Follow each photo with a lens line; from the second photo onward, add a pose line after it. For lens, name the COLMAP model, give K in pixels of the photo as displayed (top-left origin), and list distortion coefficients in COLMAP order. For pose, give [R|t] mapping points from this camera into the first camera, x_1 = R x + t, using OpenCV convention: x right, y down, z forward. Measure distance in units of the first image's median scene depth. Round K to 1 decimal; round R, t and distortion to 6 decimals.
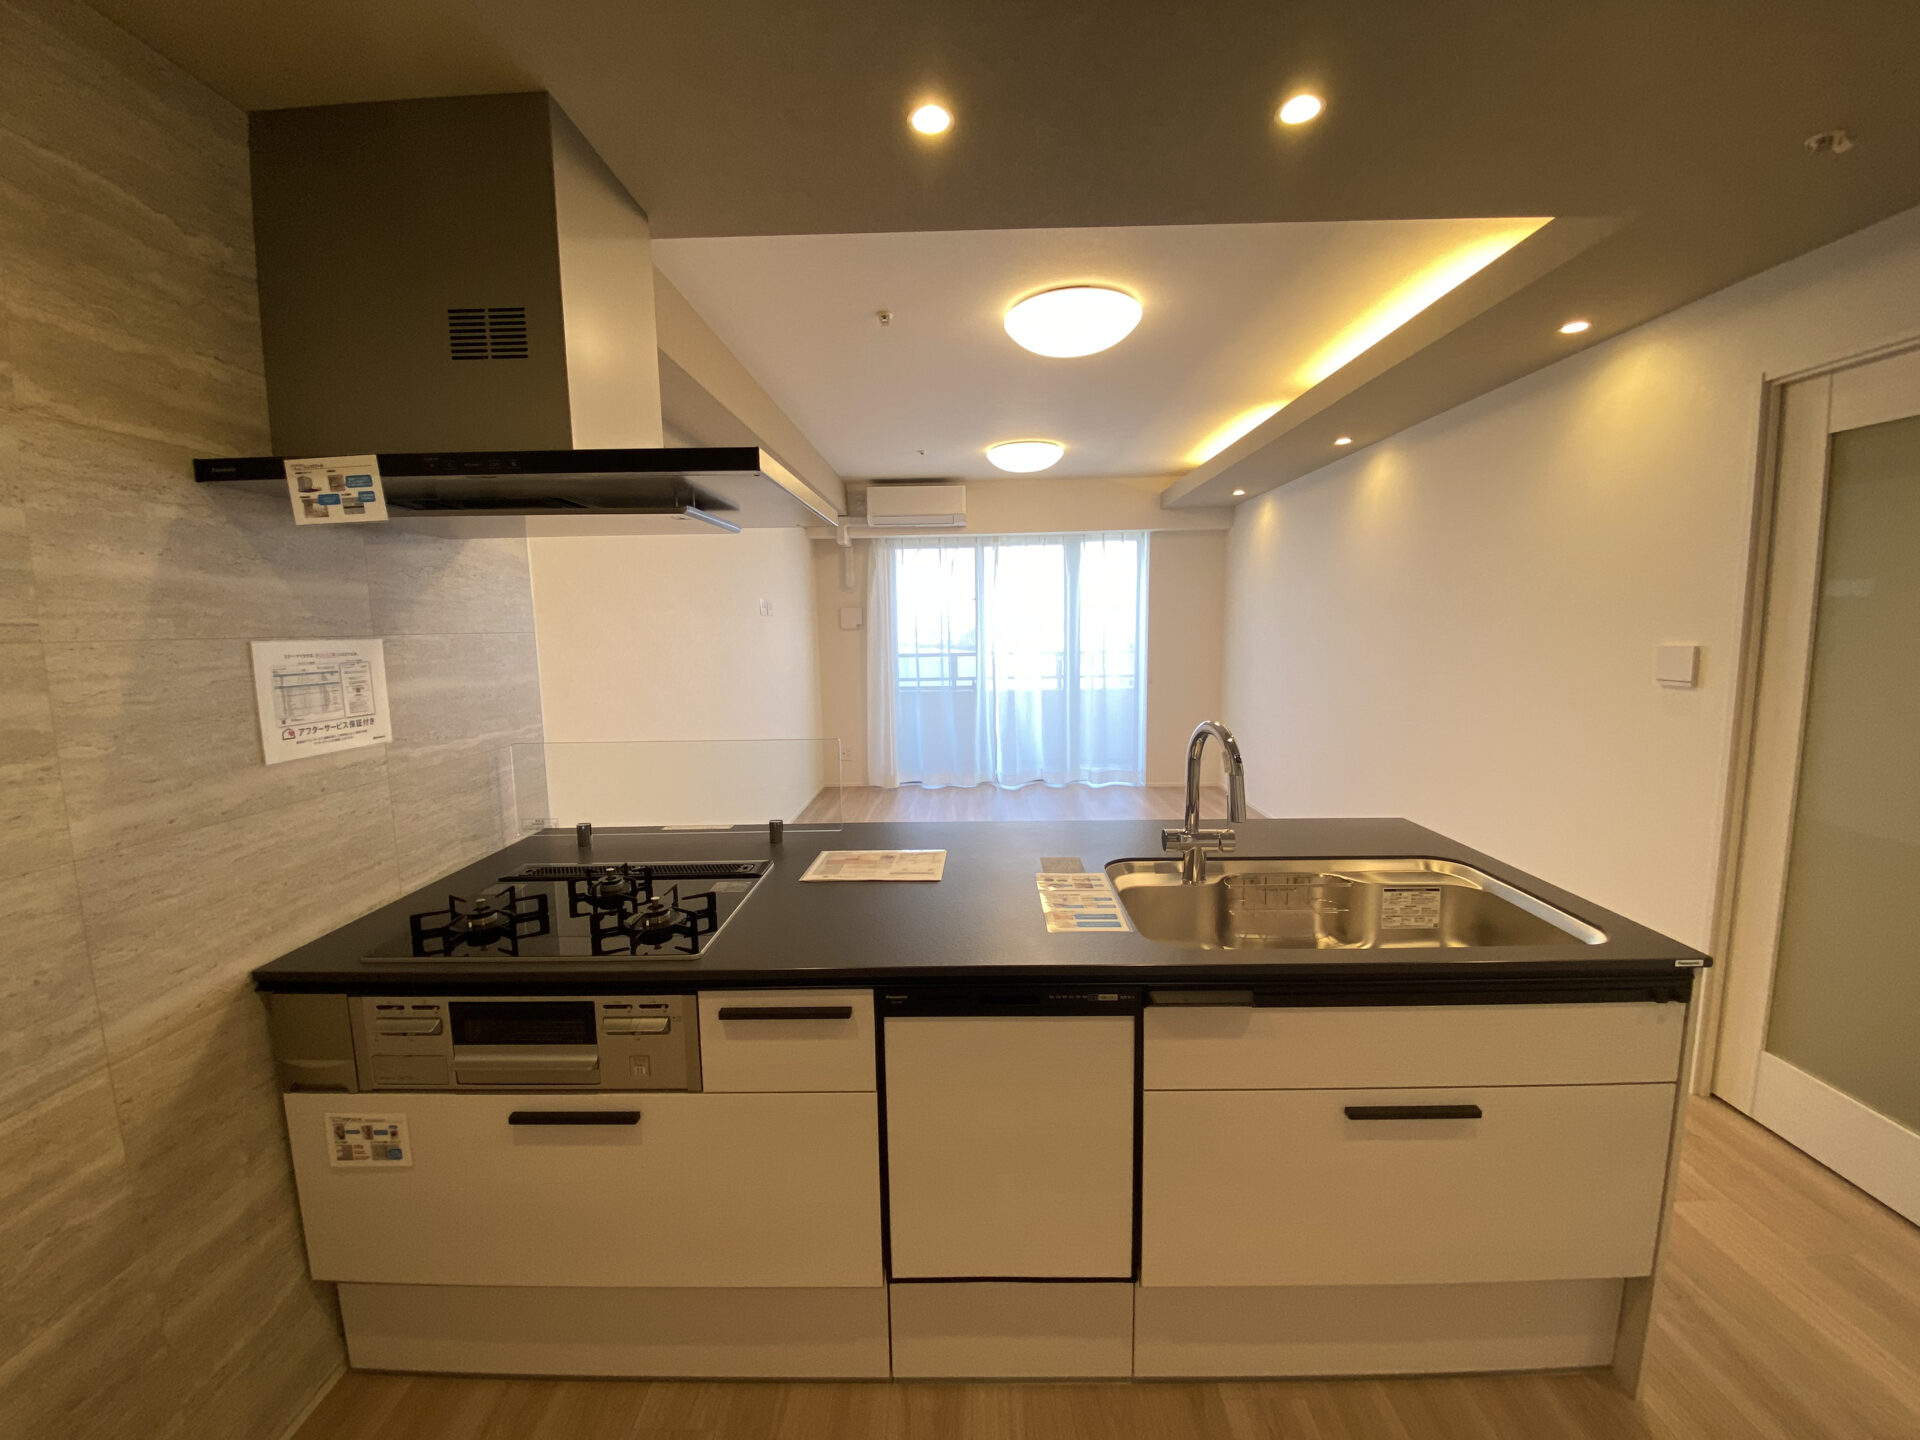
lens RADIAL K [[780.0, 0, 964.1], [0, 780.0, 722.4], [0, 0, 1]] dist [0.059850, -0.045068]
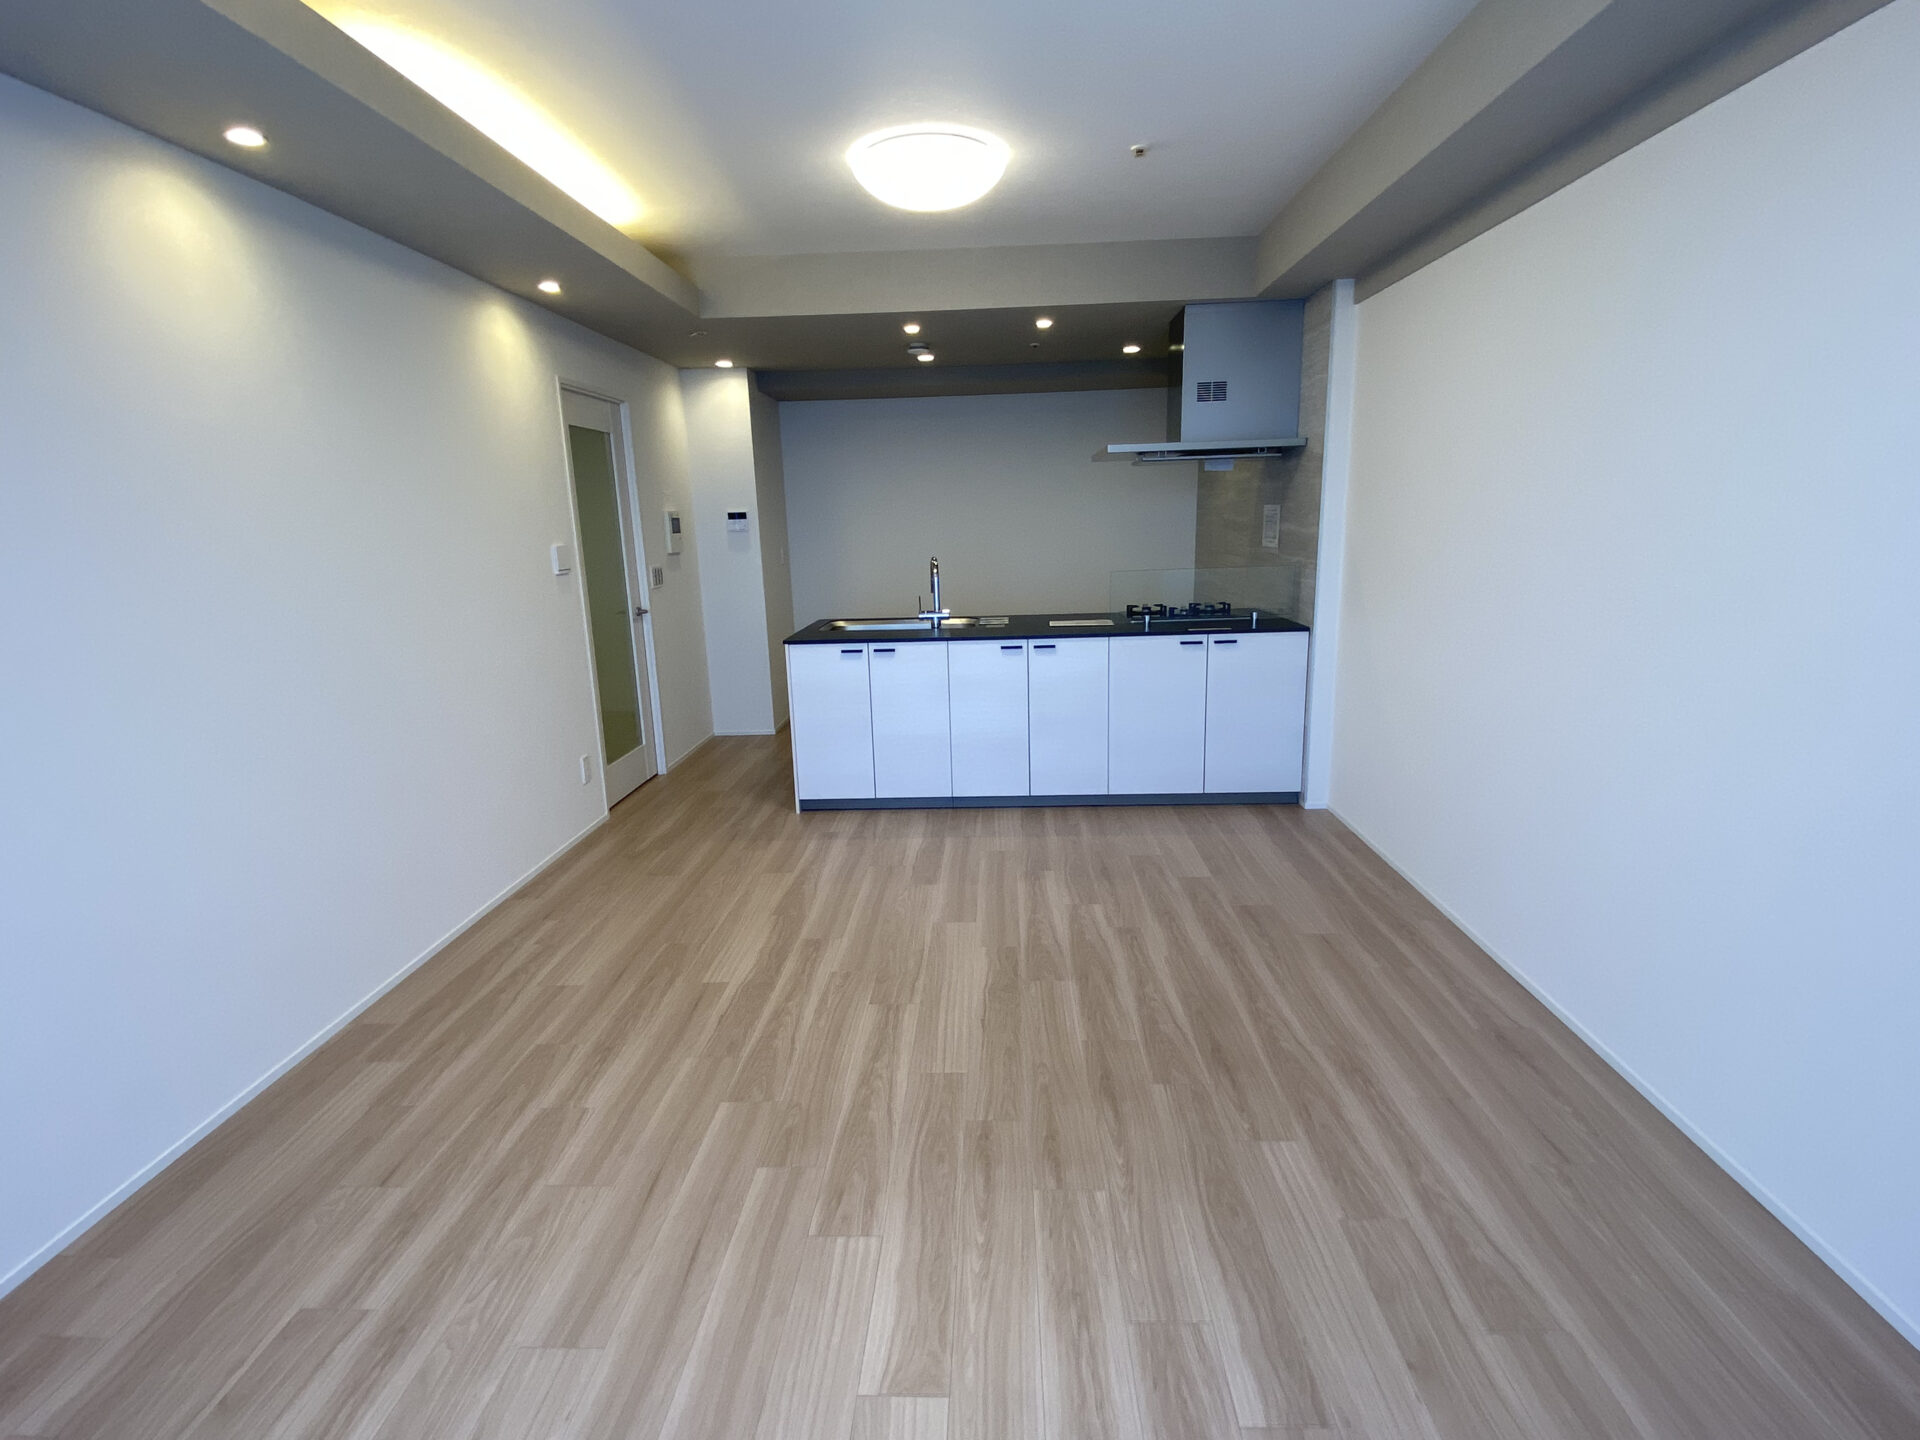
lens RADIAL K [[960.1, 0, 960.0], [0, 960.1, 720.0], [0, 0, 1]] dist [0.068281, -0.000154]
pose [[-0.998445, 0.038226, 0.040575, 0.147404], [0.049467, 0.943132, 0.328717, -0.523510], [-0.025702, 0.330213, -0.943557, 4.173603]]
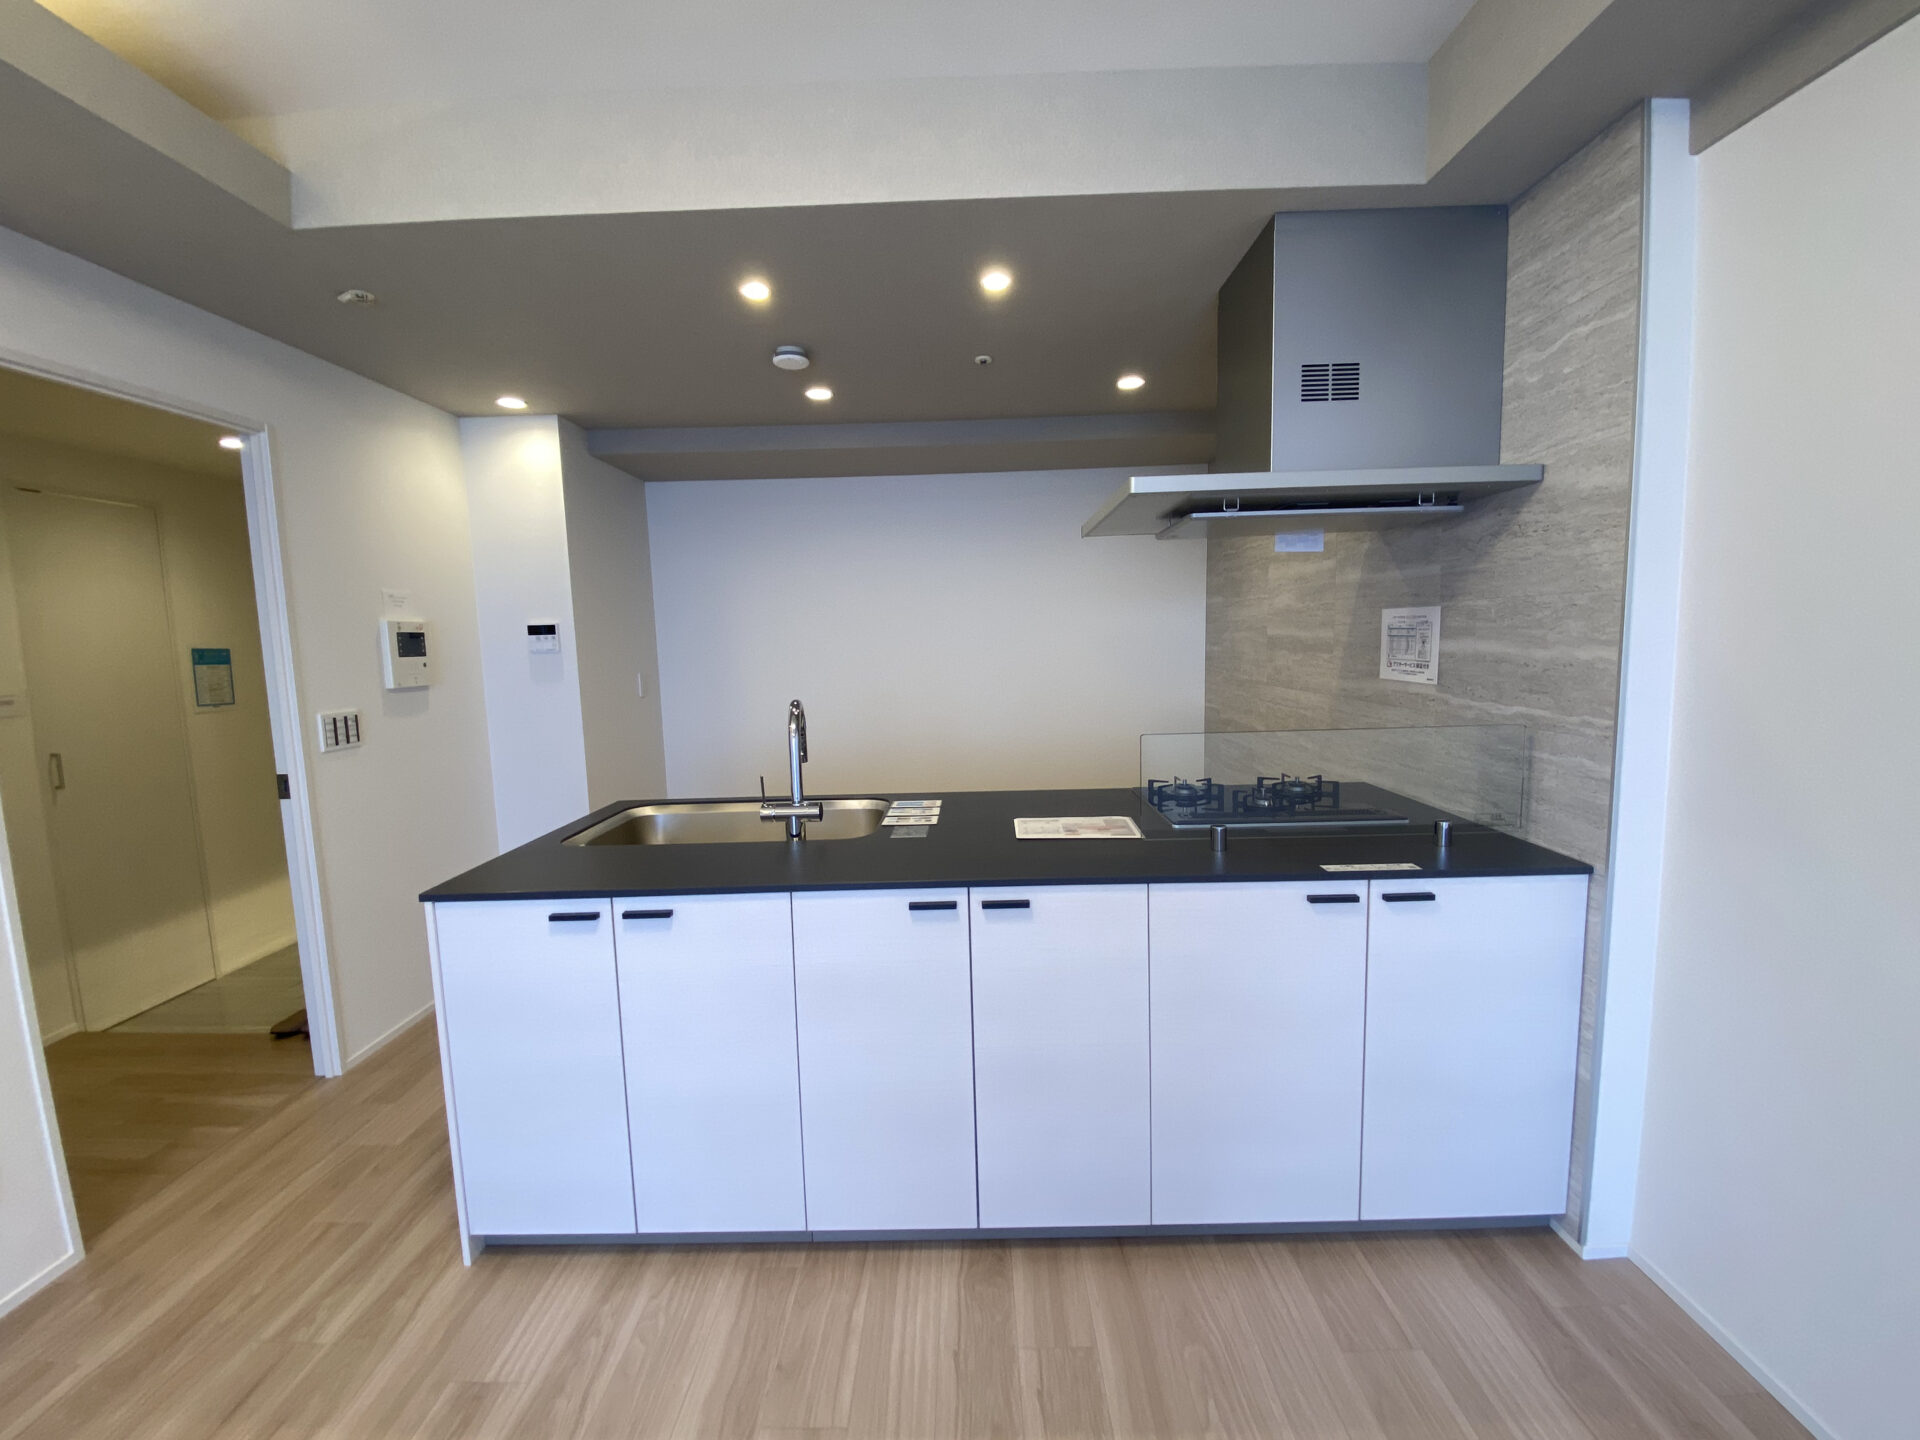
lens RADIAL K [[780.0, 0, 964.1], [0, 780.0, 722.4], [0, 0, 1]] dist [0.059850, -0.045068]
pose [[-0.998953, 0.045590, 0.003916, 0.044415], [0.045257, 0.971763, 0.231580, -0.262959], [0.006752, 0.231515, -0.972808, 2.379115]]
